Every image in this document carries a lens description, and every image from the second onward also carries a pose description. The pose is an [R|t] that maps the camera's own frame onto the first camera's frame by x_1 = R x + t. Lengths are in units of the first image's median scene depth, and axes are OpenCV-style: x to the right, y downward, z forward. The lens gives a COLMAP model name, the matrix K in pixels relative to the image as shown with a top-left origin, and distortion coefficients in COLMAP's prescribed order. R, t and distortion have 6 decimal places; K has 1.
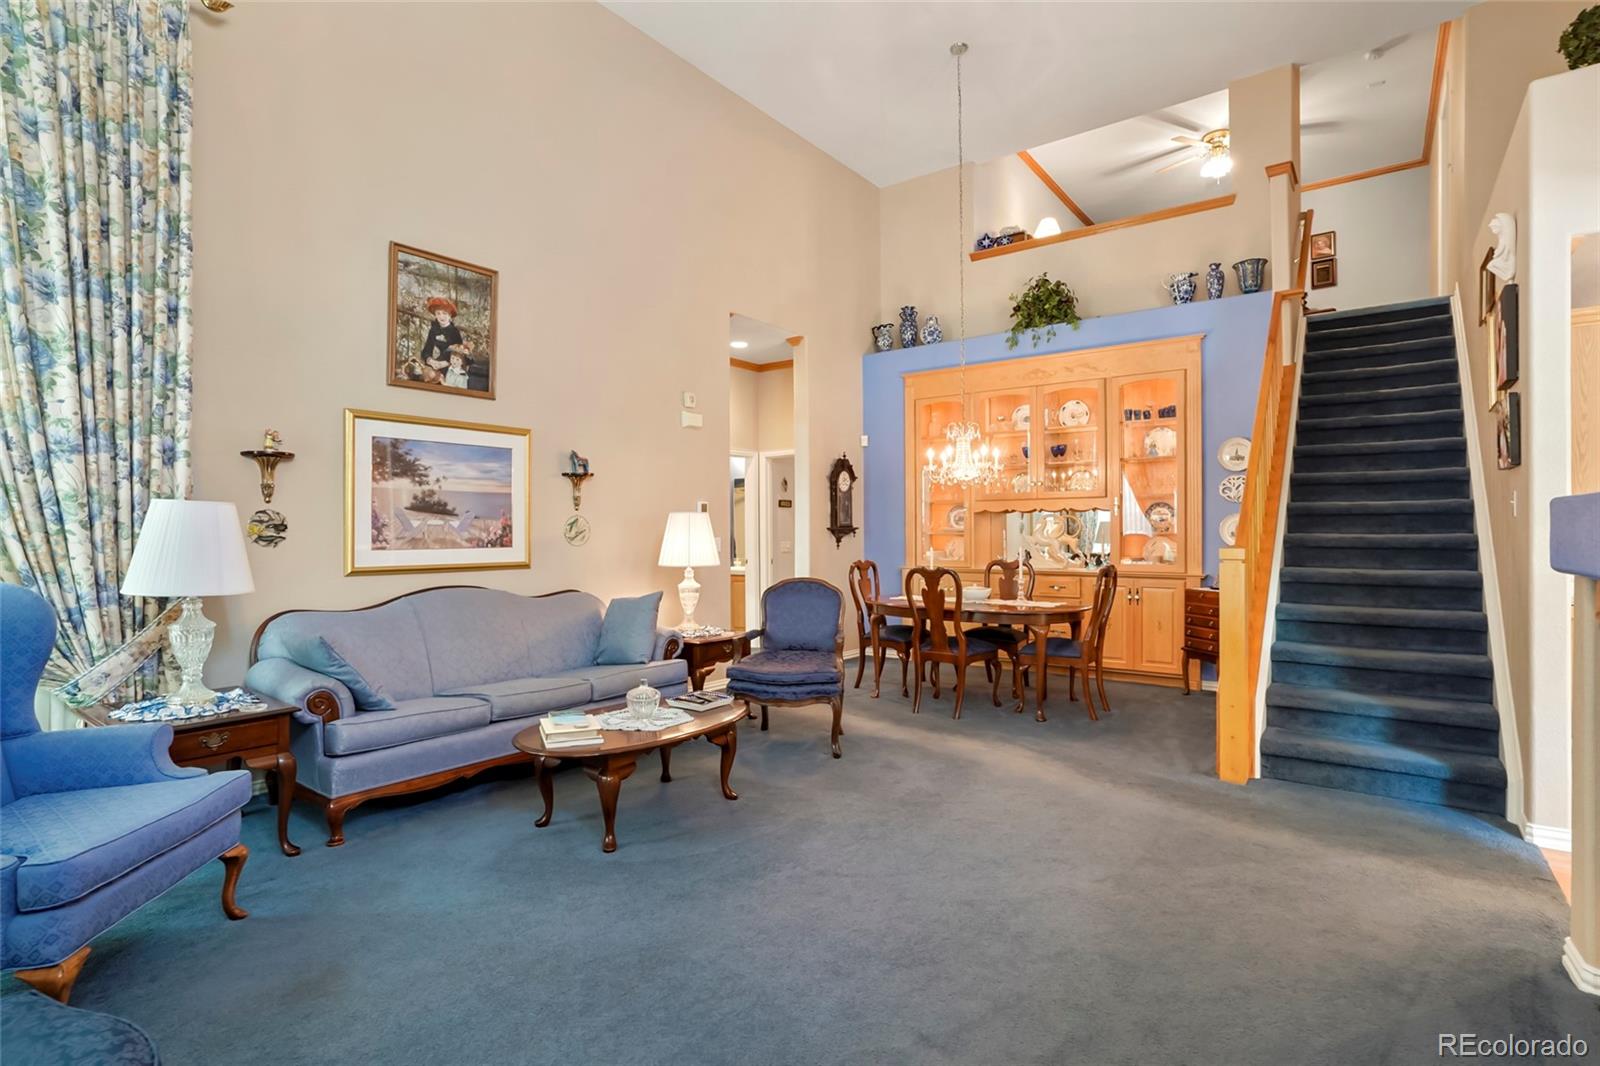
lens RADIAL K [[804.5, 0, 786.9], [0, 804.5, 537.0], [0, 0, 1]] dist [-0.046261, 0.025191]
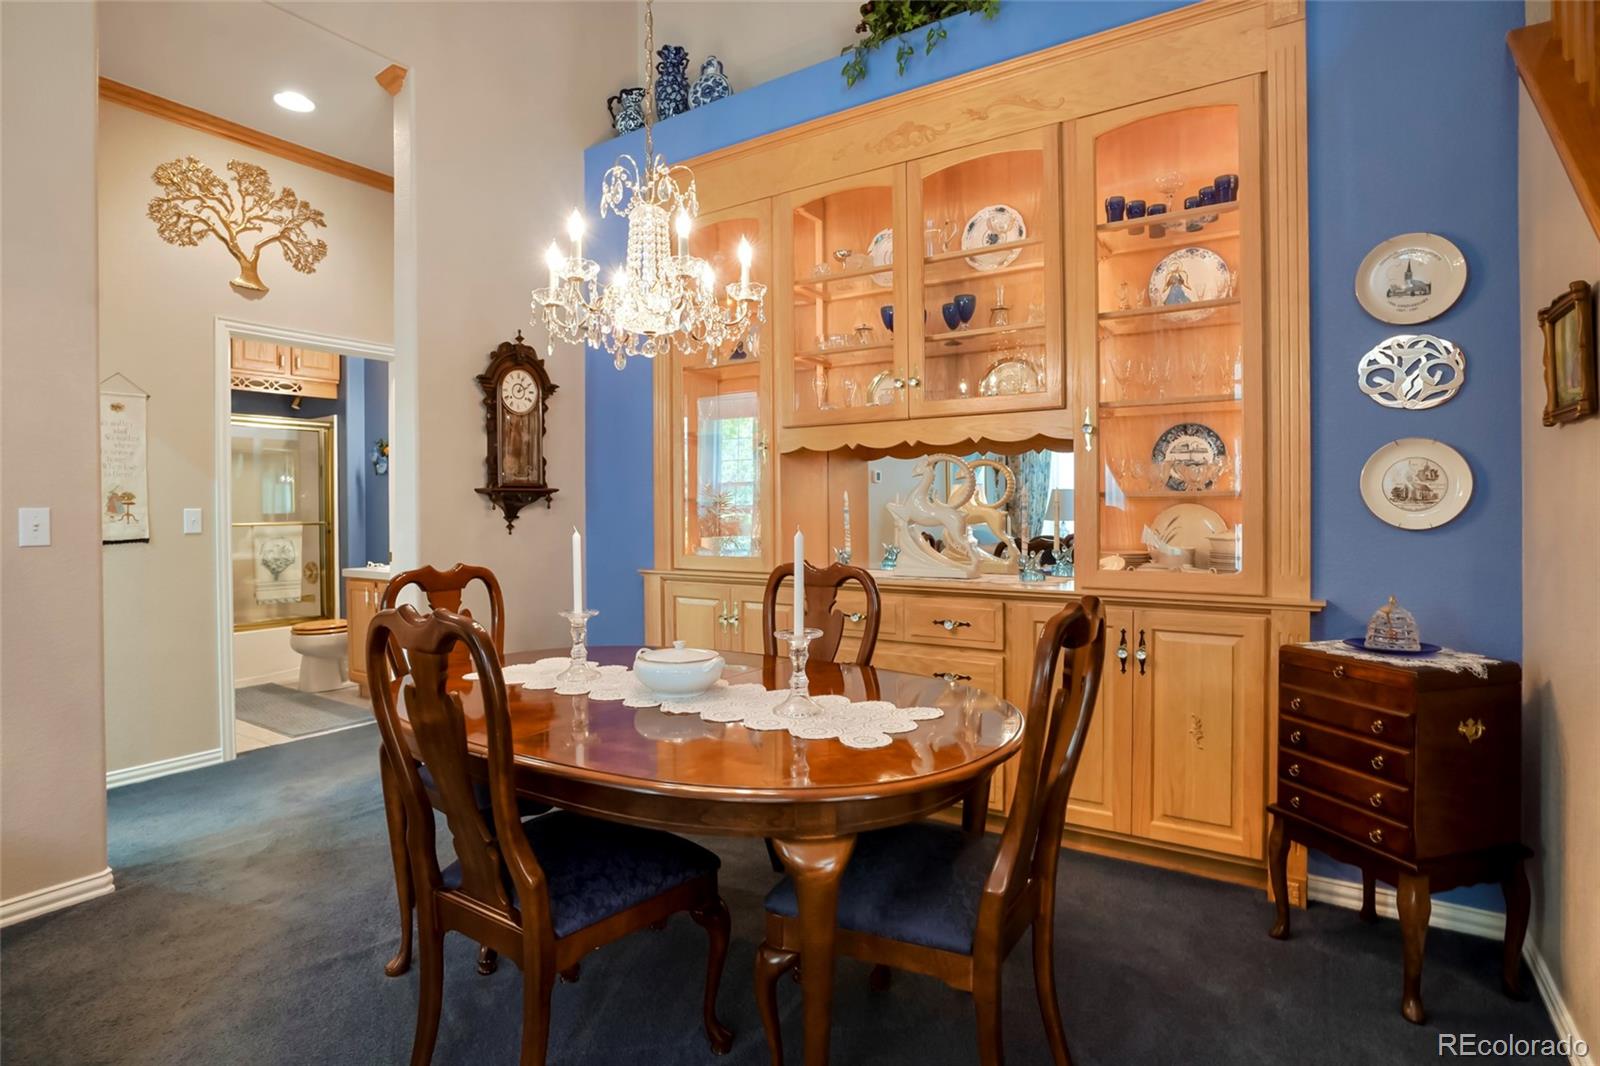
lens RADIAL K [[804.5, 0, 795.6], [0, 804.5, 519.8], [0, 0, 1]] dist [-0.046261, 0.025191]
pose [[0.998245, -0.004573, 0.059036, 0.223111], [0.003970, 0.999939, 0.010328, 0.002824], [-0.059079, -0.010076, 0.998202, 0.561548]]
